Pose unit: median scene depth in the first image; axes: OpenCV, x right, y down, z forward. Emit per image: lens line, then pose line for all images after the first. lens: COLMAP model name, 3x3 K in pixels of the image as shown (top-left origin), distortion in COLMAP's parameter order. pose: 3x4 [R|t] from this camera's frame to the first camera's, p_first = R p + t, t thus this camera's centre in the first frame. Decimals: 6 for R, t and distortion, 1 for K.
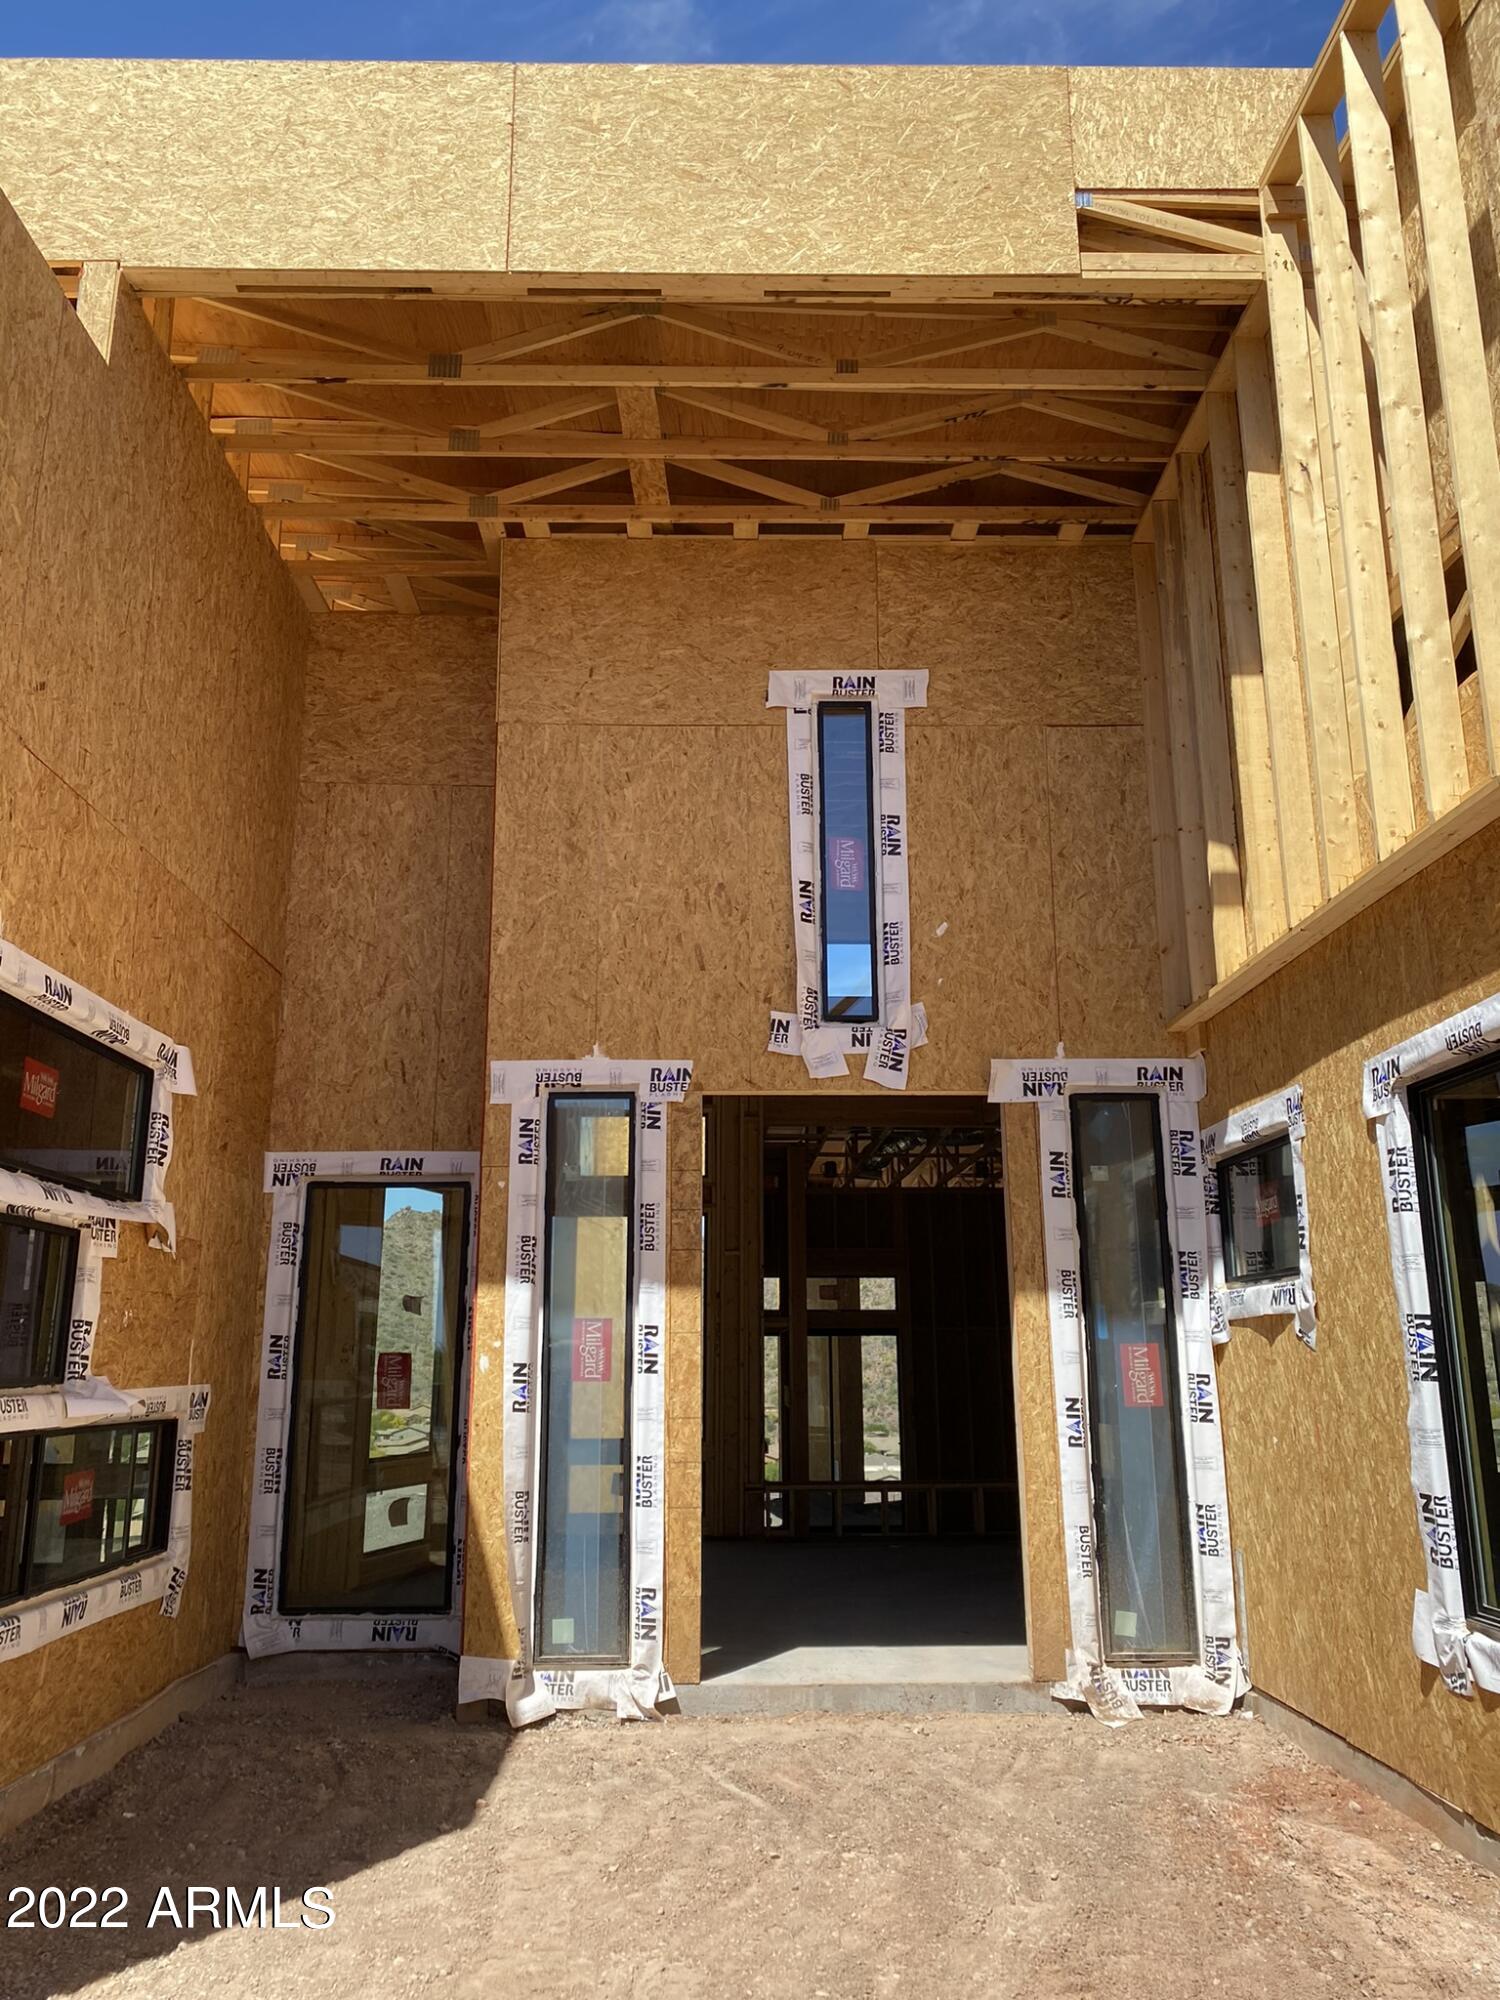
lens RADIAL K [[1522.6, 0, 768.2], [0, 1522.6, 1007.2], [0, 0, 1]] dist [0.031666, -0.035626]
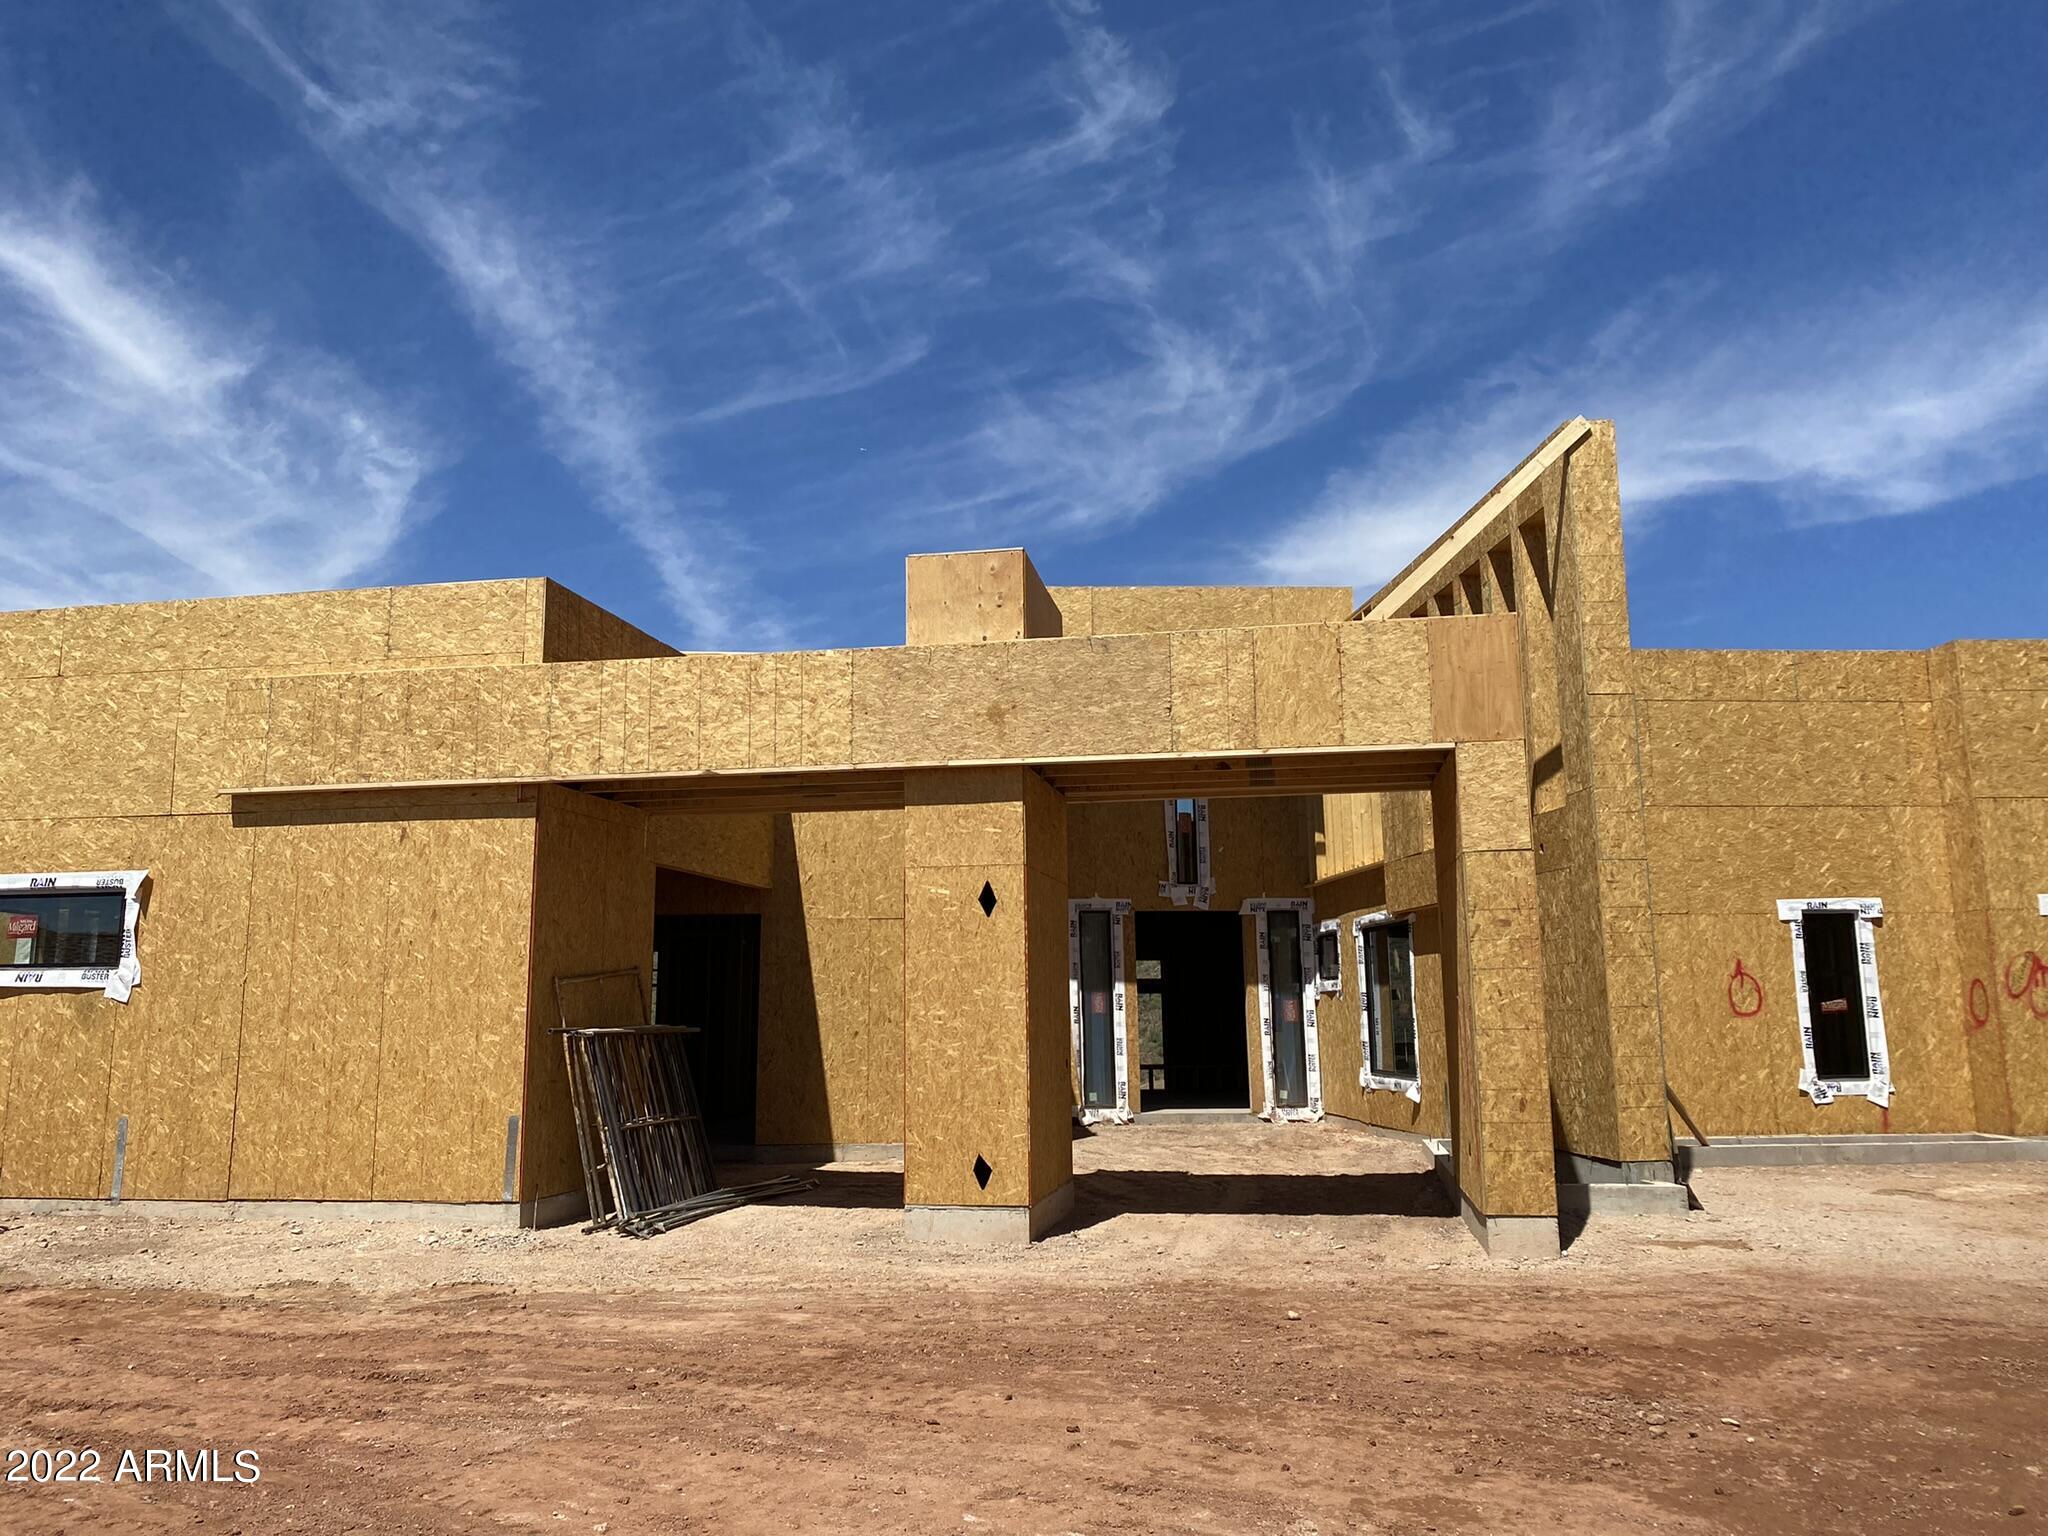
lens RADIAL K [[1559.1, 0, 1010.6], [0, 1559.1, 752.5], [0, 0, 1]] dist [0.031666, -0.035626]
pose [[0.999238, 0.002215, 0.038969, -0.404685], [-0.004753, 0.997863, 0.065174, -0.441192], [-0.038742, -0.065310, 0.997113, -1.913585]]
